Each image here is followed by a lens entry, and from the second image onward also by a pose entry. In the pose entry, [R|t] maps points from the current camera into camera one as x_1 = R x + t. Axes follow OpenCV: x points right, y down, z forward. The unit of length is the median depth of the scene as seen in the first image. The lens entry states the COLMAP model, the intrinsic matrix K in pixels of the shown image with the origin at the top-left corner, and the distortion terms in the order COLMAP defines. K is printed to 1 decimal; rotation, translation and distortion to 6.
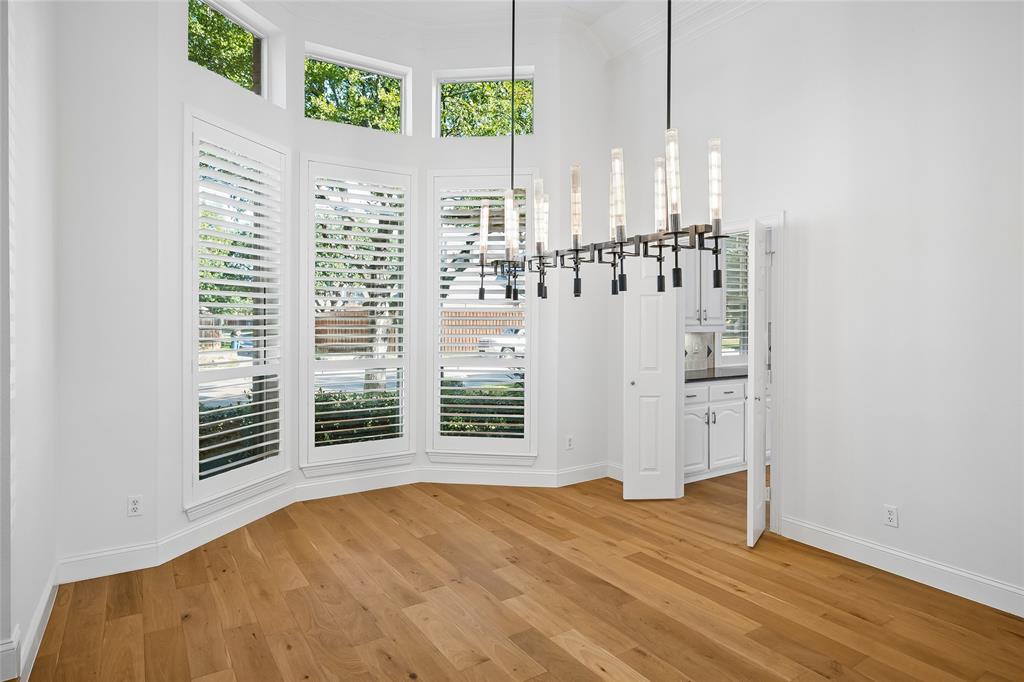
lens RADIAL K [[573.7, 0, 511.4], [0, 573.7, 321.6], [0, 0, 1]] dist [-0.002417, -0.001401]
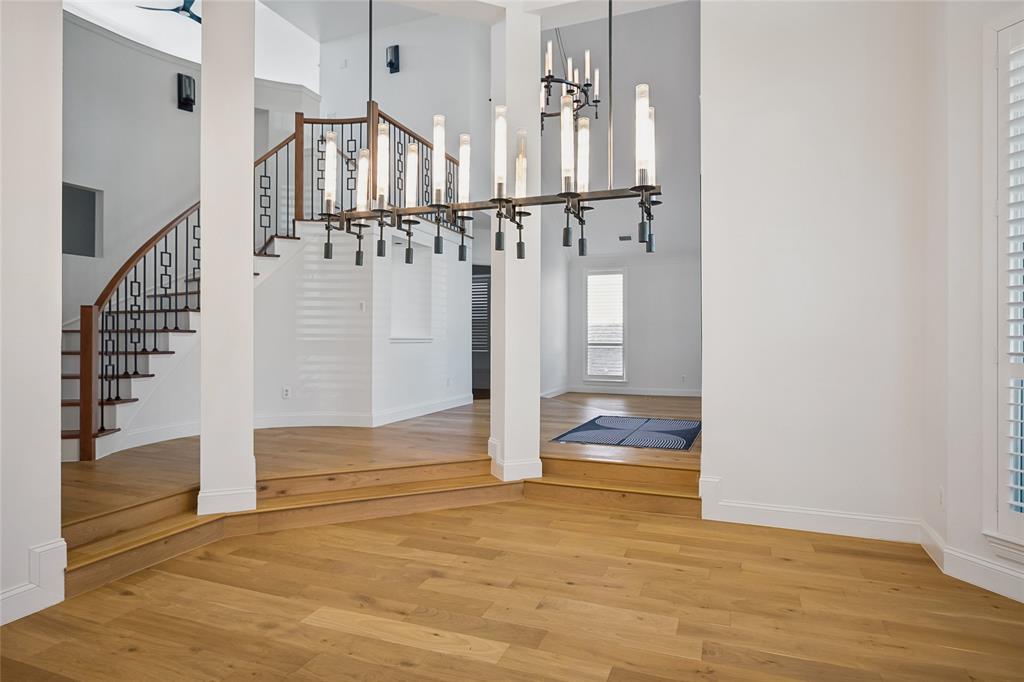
lens RADIAL K [[573.7, 0, 511.4], [0, 573.7, 321.6], [0, 0, 1]] dist [-0.002417, -0.001401]
pose [[-0.812167, -0.017784, -0.583155, 0.513715], [-0.009658, 0.999808, -0.017039, 0.064032], [0.583346, -0.008206, -0.812182, 1.510500]]
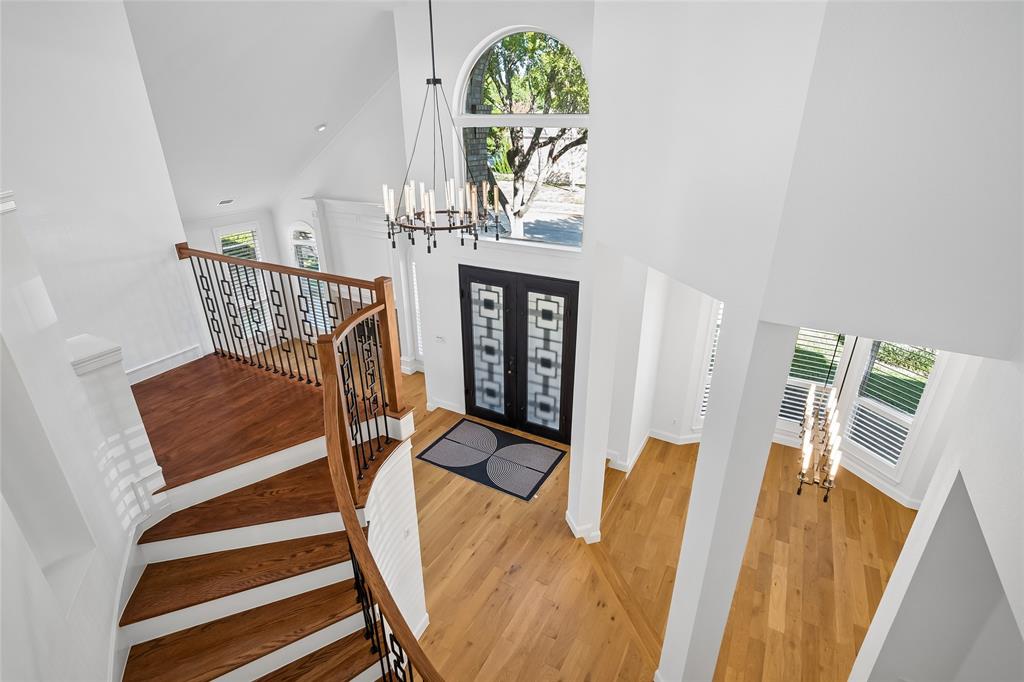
lens RADIAL K [[506.2, 0, 512.0], [0, 506.2, 341.0], [0, 0, 1]] dist [-0.002533, -0.000396]
pose [[0.470009, 0.344228, -0.812772, 0.881092], [0.002270, 0.920345, 0.391100, -1.080166], [0.882659, -0.185666, 0.431789, -0.705665]]
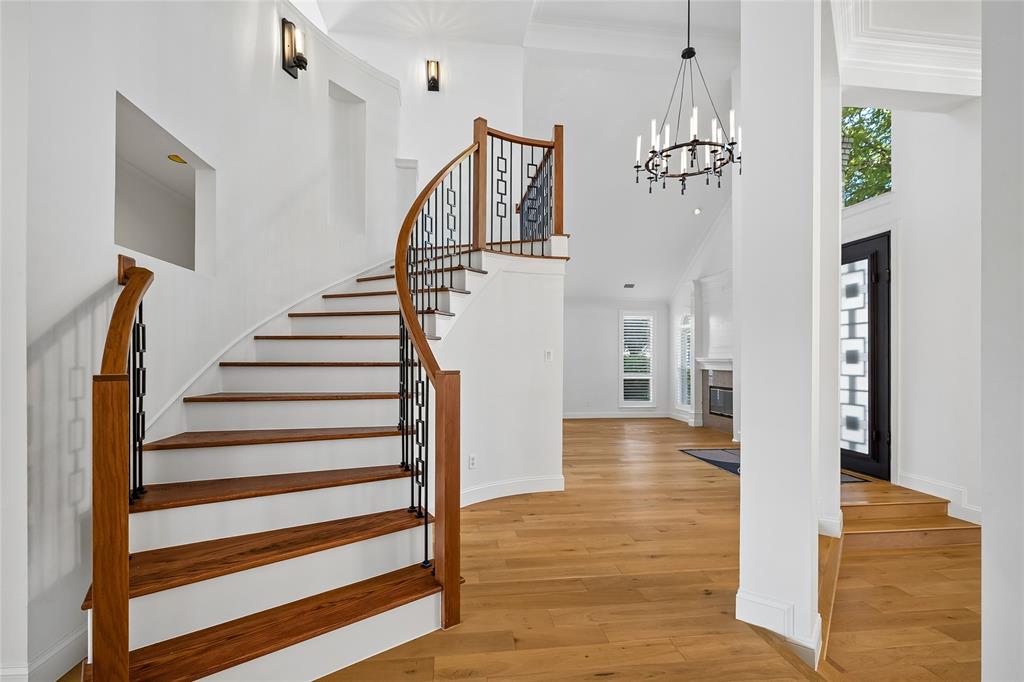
lens RADIAL K [[485.3, 0, 512.6], [0, 485.3, 350.2], [0, 0, 1]] dist [0.001075, -0.000281]
pose [[-0.431725, -0.013081, -0.901910, 1.201394], [-0.001725, 0.999905, -0.013677, -0.036964], [0.902004, -0.004349, -0.431707, 0.102795]]
